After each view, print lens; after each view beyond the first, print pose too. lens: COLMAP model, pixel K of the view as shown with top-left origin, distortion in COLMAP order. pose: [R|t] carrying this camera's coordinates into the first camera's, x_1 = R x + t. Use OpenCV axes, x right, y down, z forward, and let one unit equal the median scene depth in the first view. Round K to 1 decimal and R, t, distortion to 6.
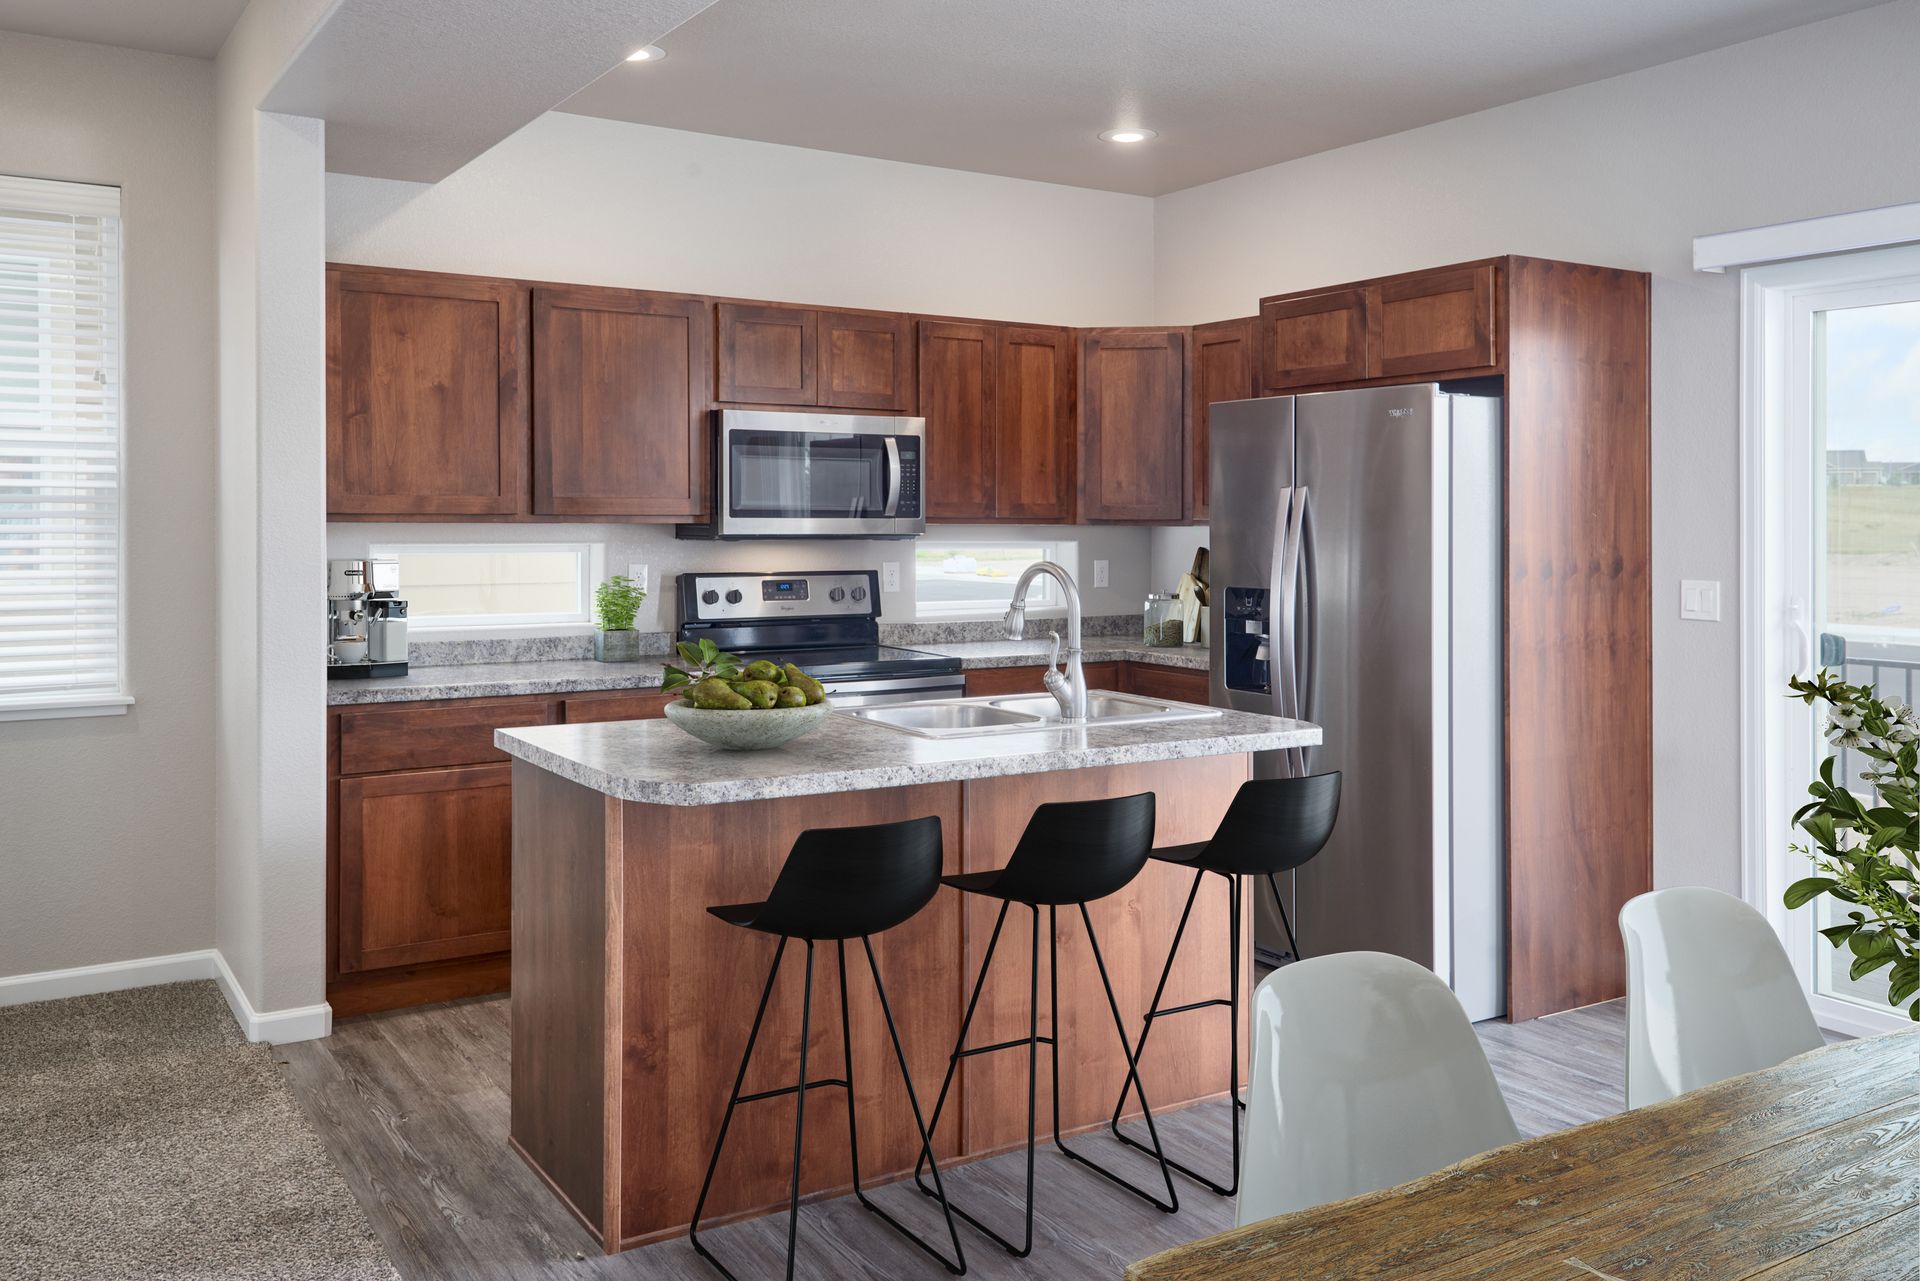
lens RADIAL K [[1597.7, 0, 956.6], [0, 1597.7, 703.3], [0, 0, 1]] dist [0.003161, 0.004586]
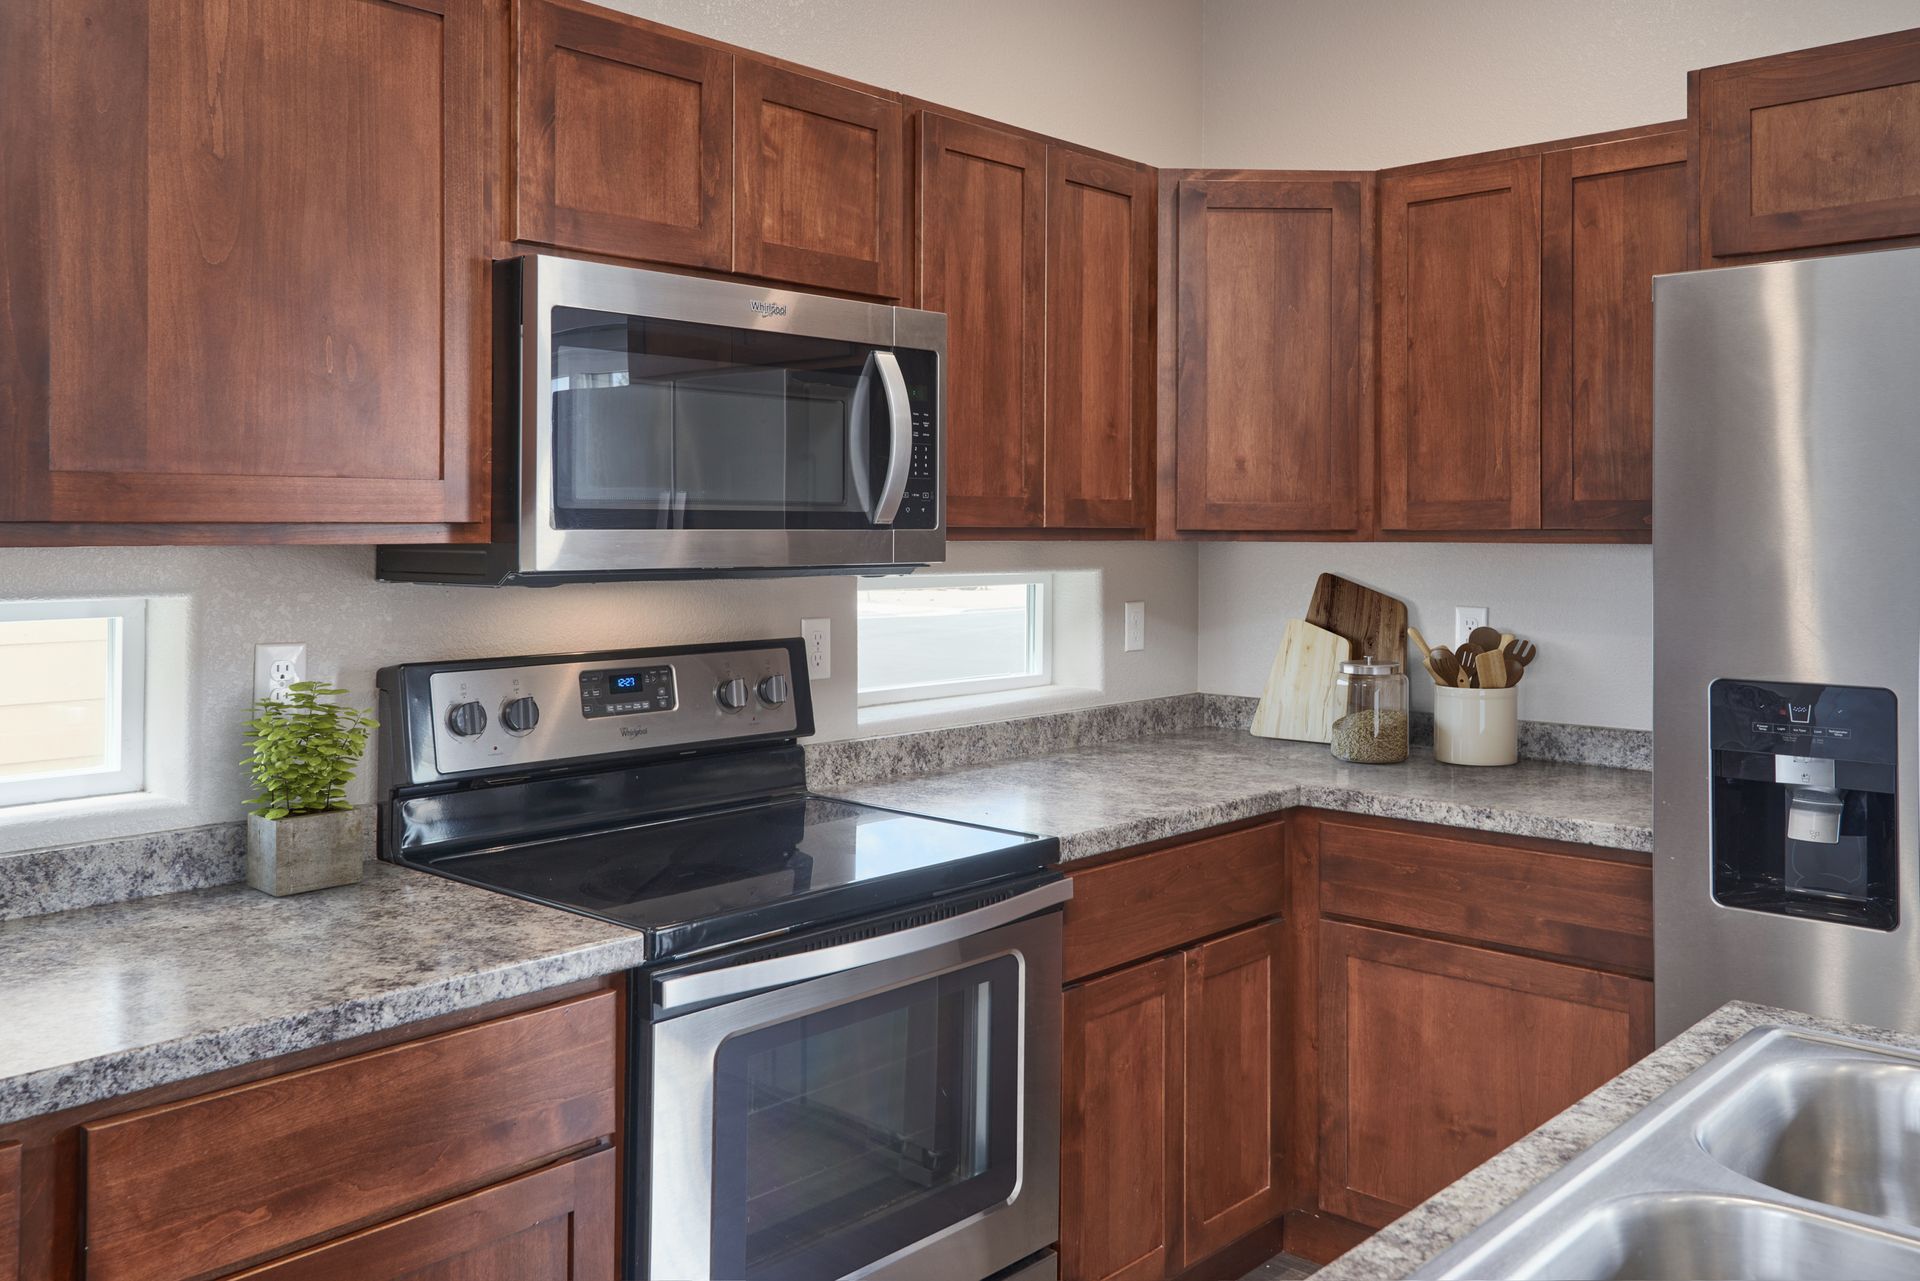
lens RADIAL K [[1557.7, 0, 921.9], [0, 1557.7, 571.1], [0, 0, 1]] dist [0.009767, -0.005110]
pose [[0.964142, -0.011362, 0.265145, -0.145375], [0.034860, 0.995848, -0.084087, -0.065820], [-0.263088, 0.090315, 0.960535, 0.568911]]
